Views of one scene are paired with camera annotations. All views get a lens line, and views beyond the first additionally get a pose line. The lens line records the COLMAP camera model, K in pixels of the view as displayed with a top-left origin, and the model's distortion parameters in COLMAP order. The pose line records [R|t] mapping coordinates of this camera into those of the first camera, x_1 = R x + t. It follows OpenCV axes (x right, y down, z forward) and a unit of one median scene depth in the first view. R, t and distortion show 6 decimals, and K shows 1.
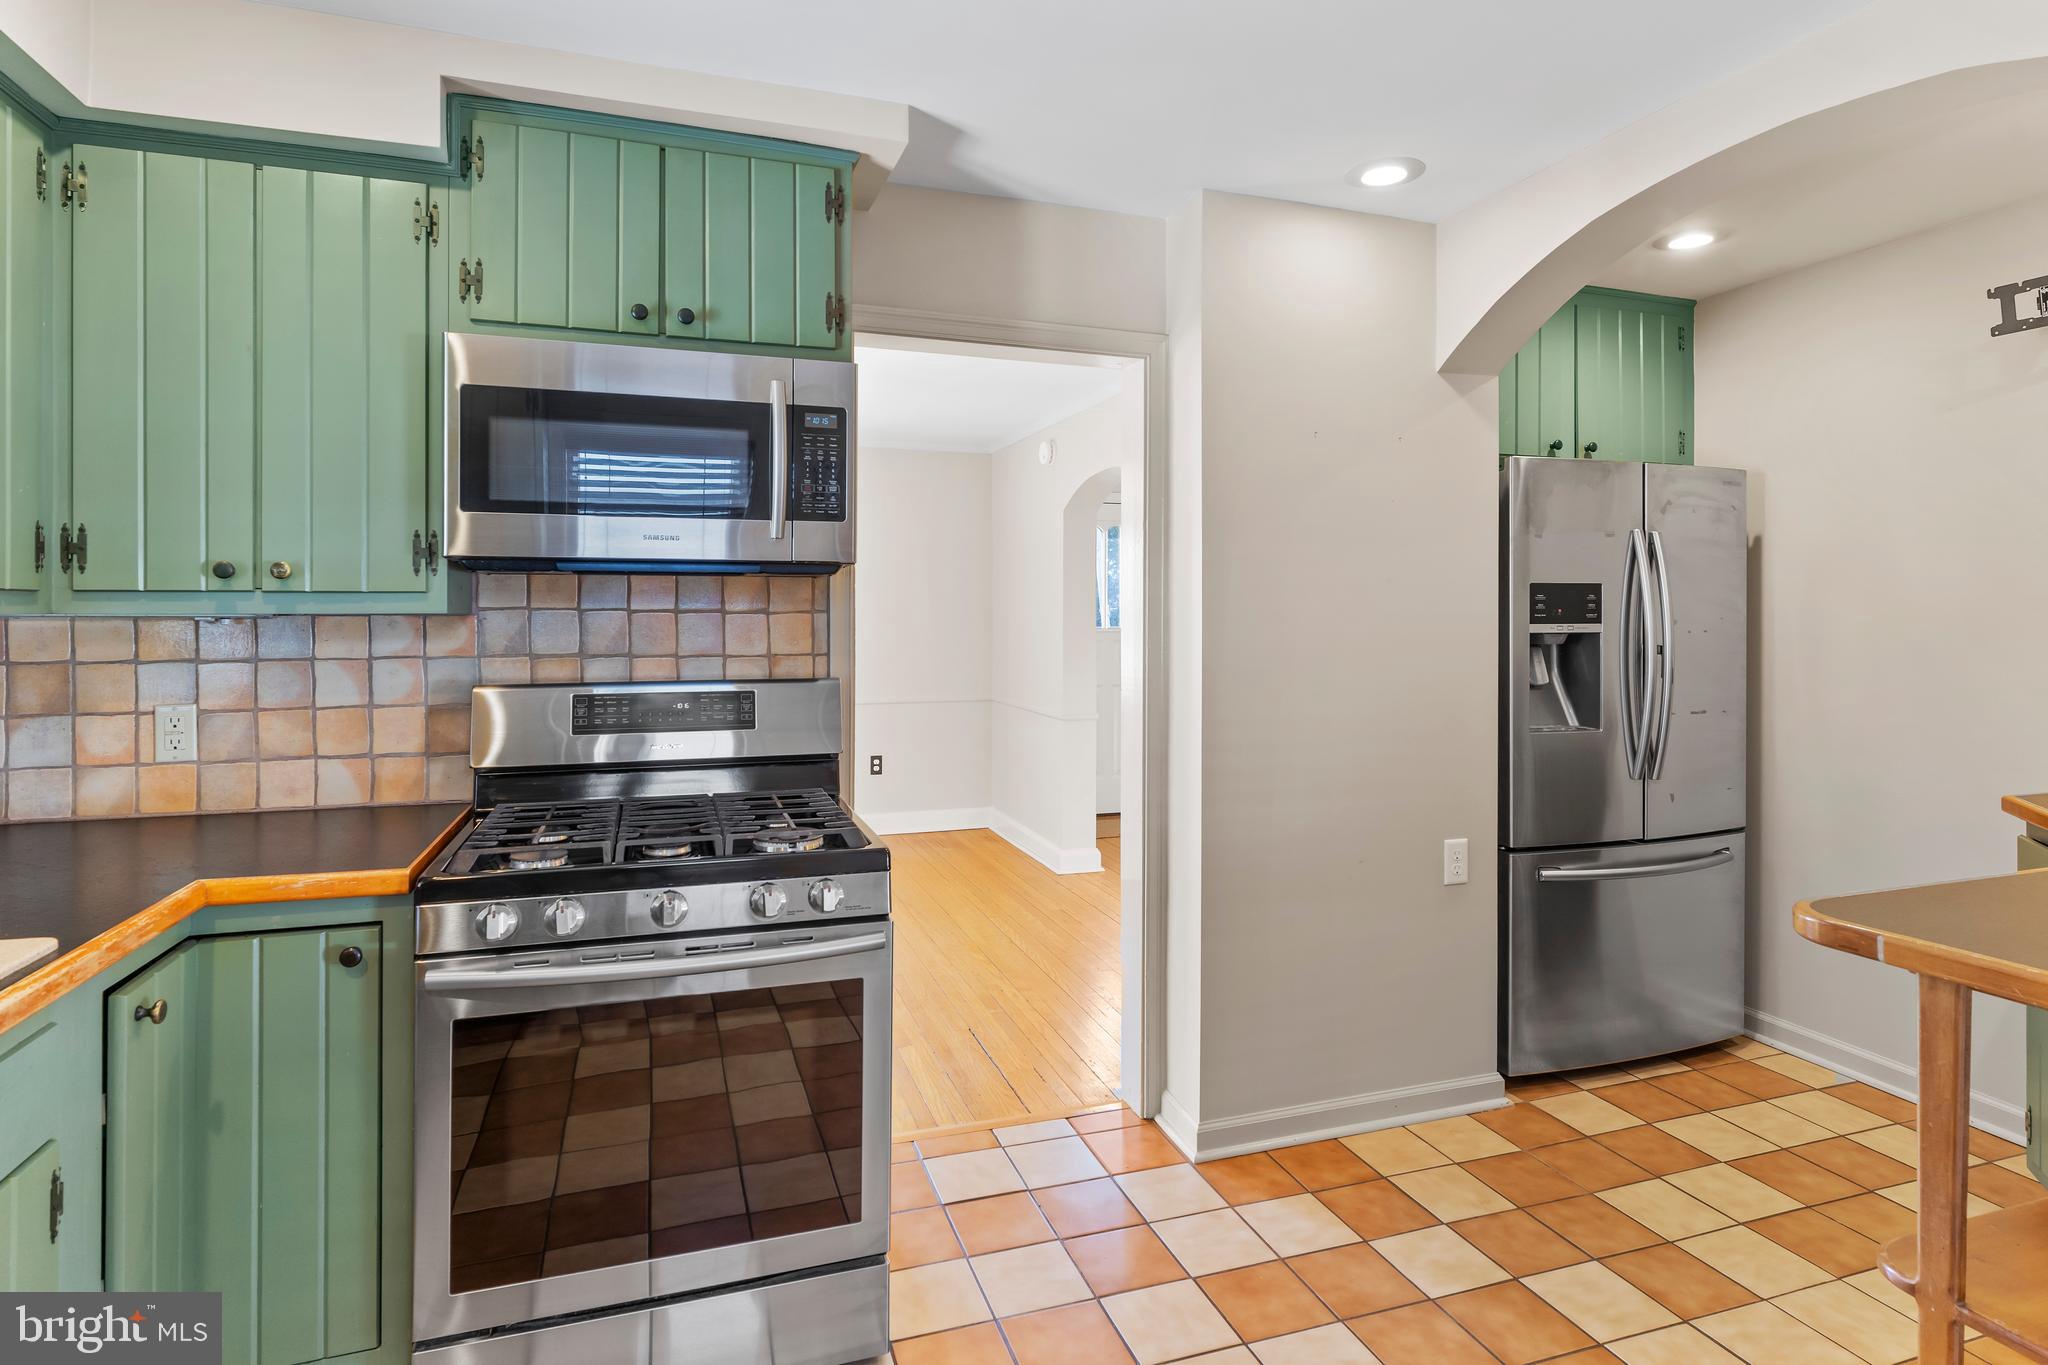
lens RADIAL K [[1070.8, 0, 1017.9], [0, 1070.8, 613.8], [0, 0, 1]] dist [-0.000503, 0.000537]
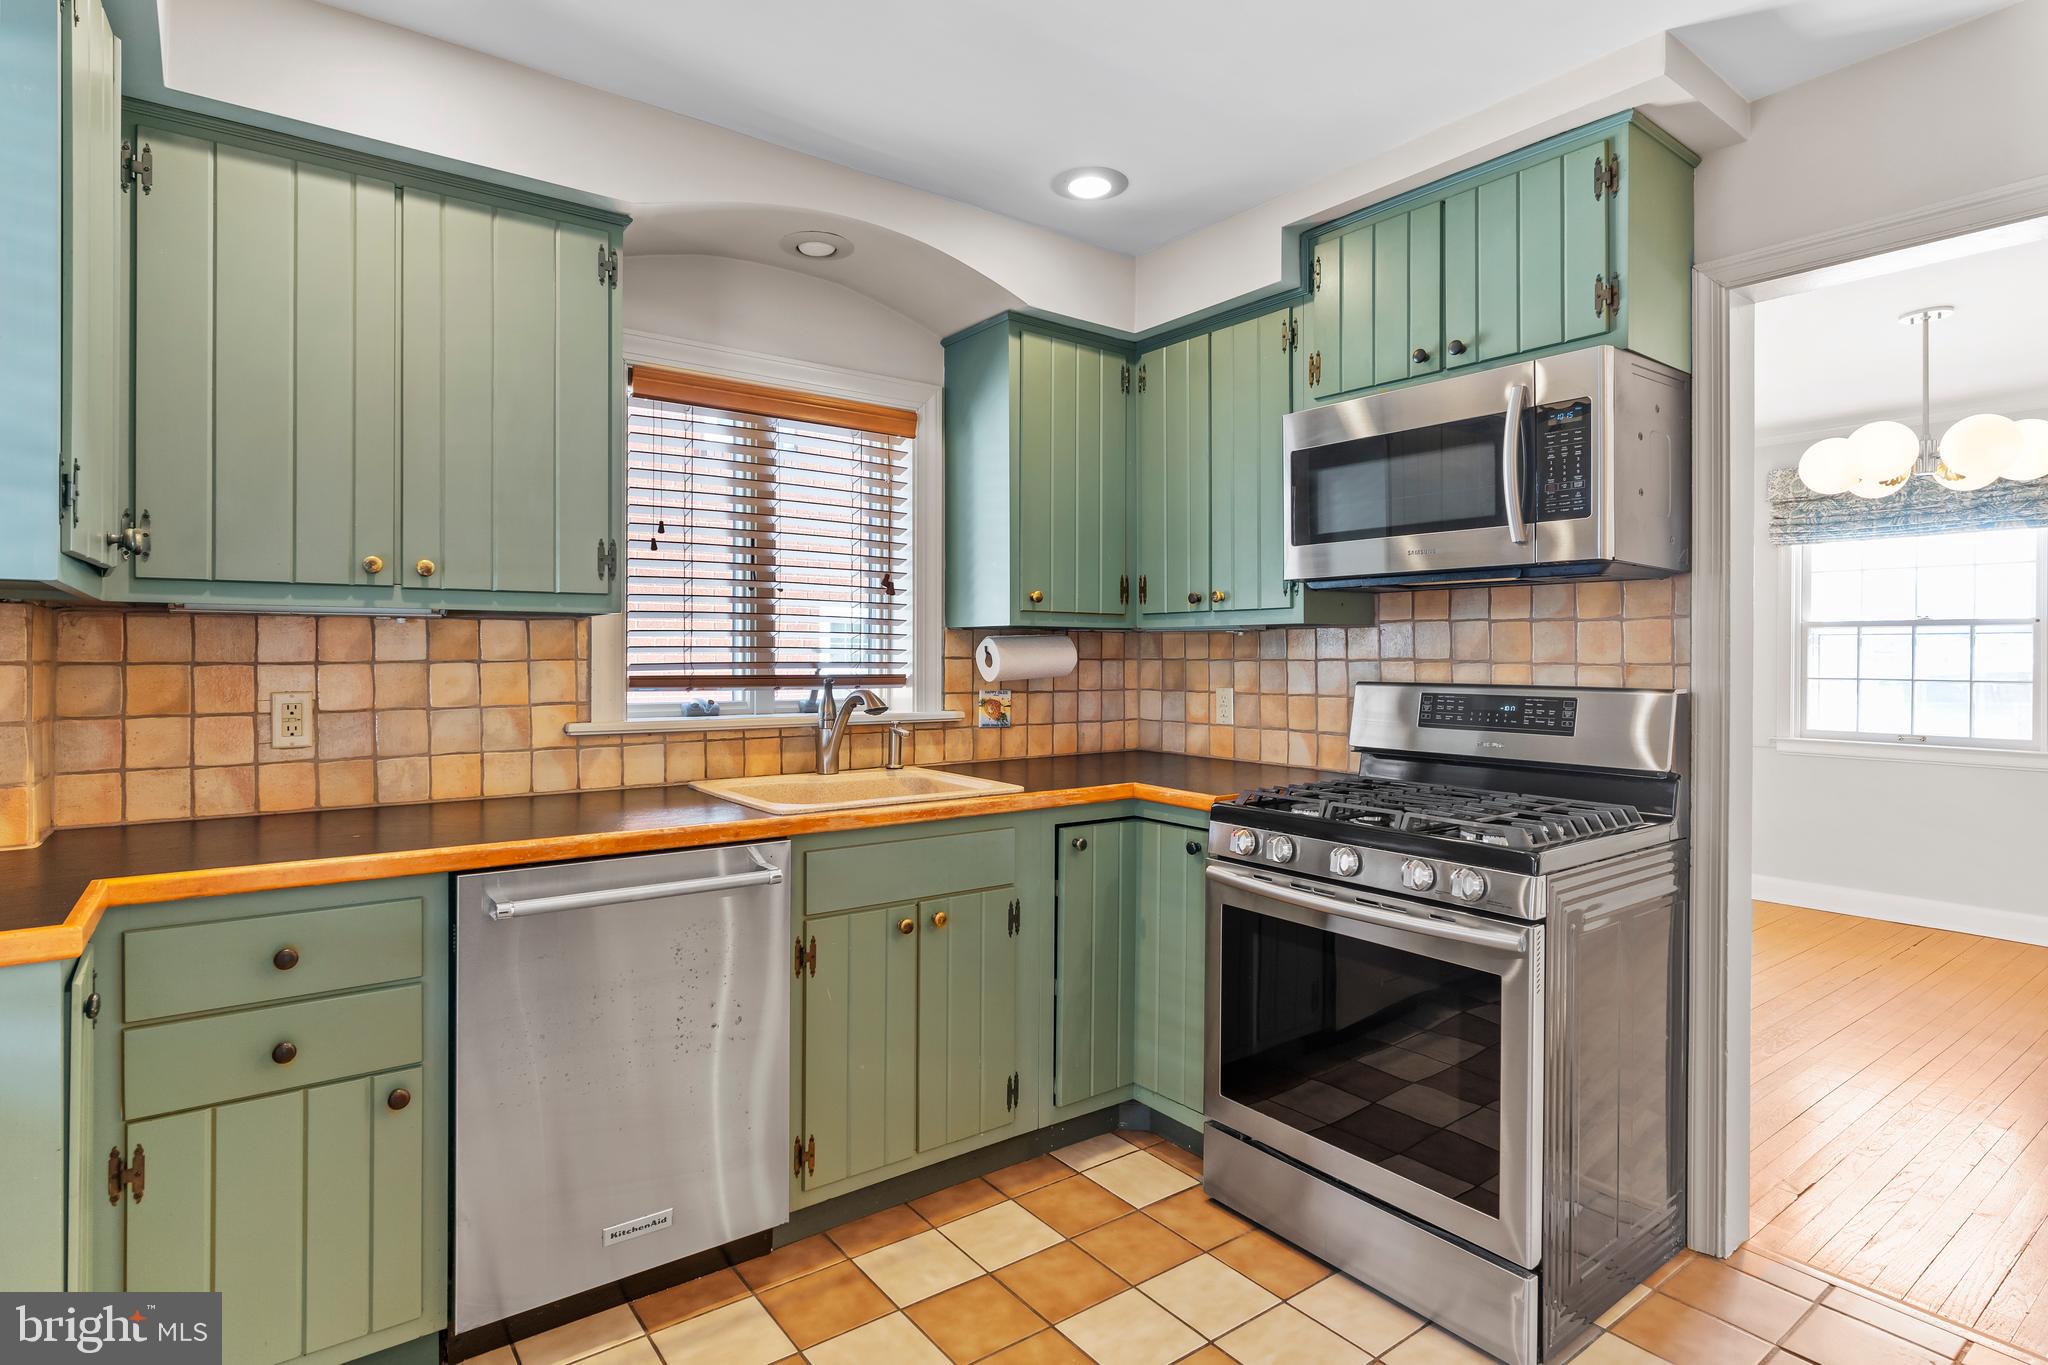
lens RADIAL K [[1061.8, 0, 1032.2], [0, 1061.8, 657.5], [0, 0, 1]] dist [0.005894, 0.002356]
pose [[0.325680, 0.003271, -0.945474, 0.579981], [-0.002424, 0.999994, 0.002624, 0.037642], [0.945477, 0.001437, 0.325686, 0.235778]]
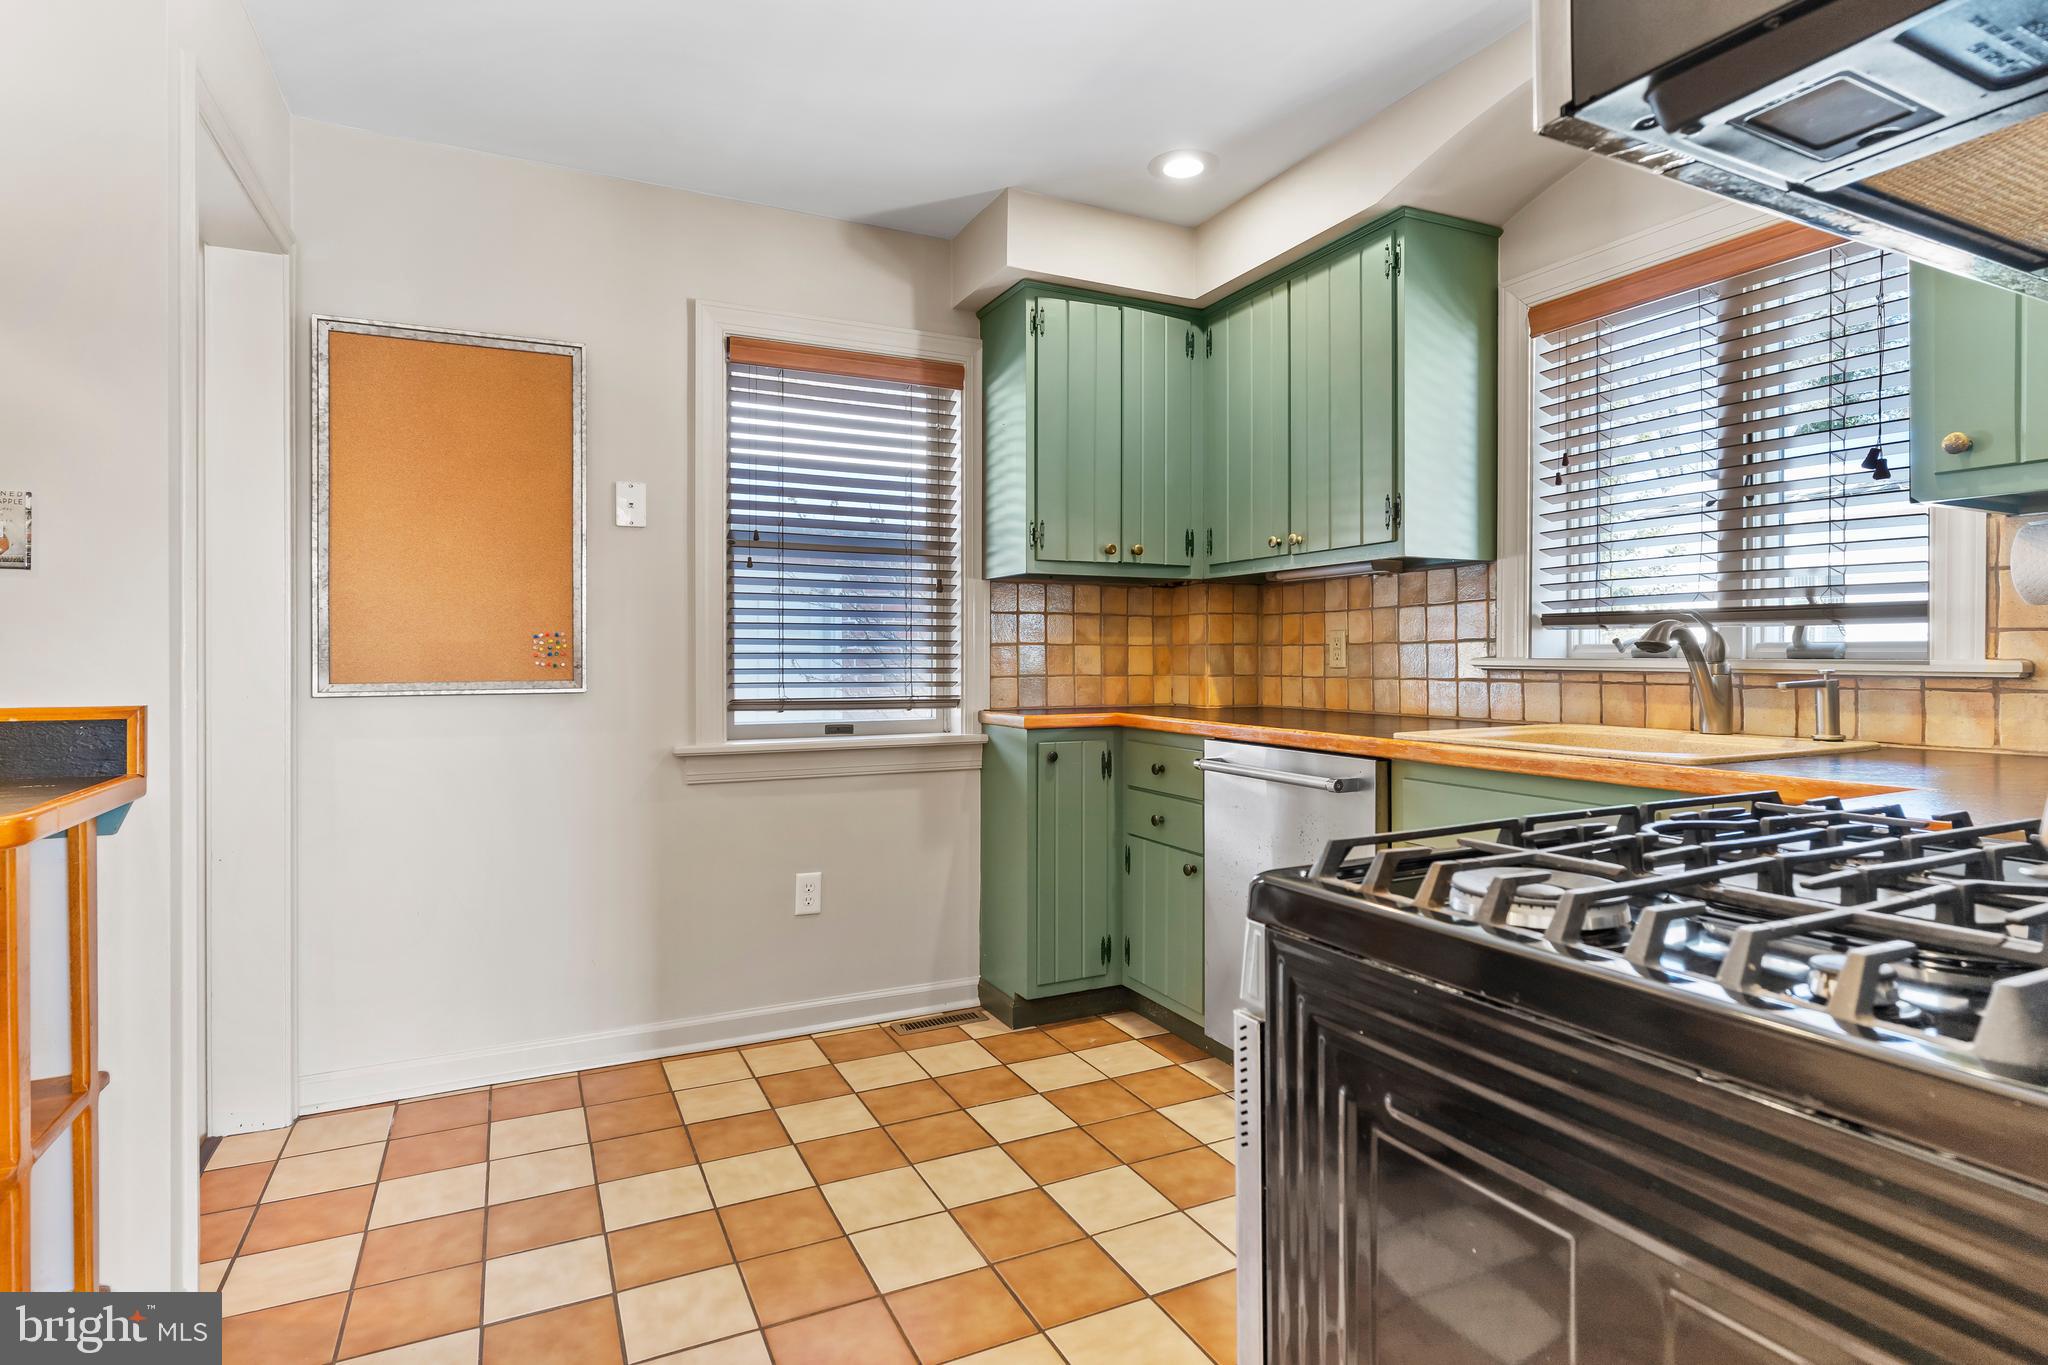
lens RADIAL K [[1061.8, 0, 1032.2], [0, 1061.8, 657.5], [0, 0, 1]] dist [0.005894, 0.002356]
pose [[-0.988623, 0.002356, -0.150399, 0.043331], [0.002138, 0.999996, 0.001611, 0.110469], [0.150403, 0.001271, -0.988624, 1.332247]]
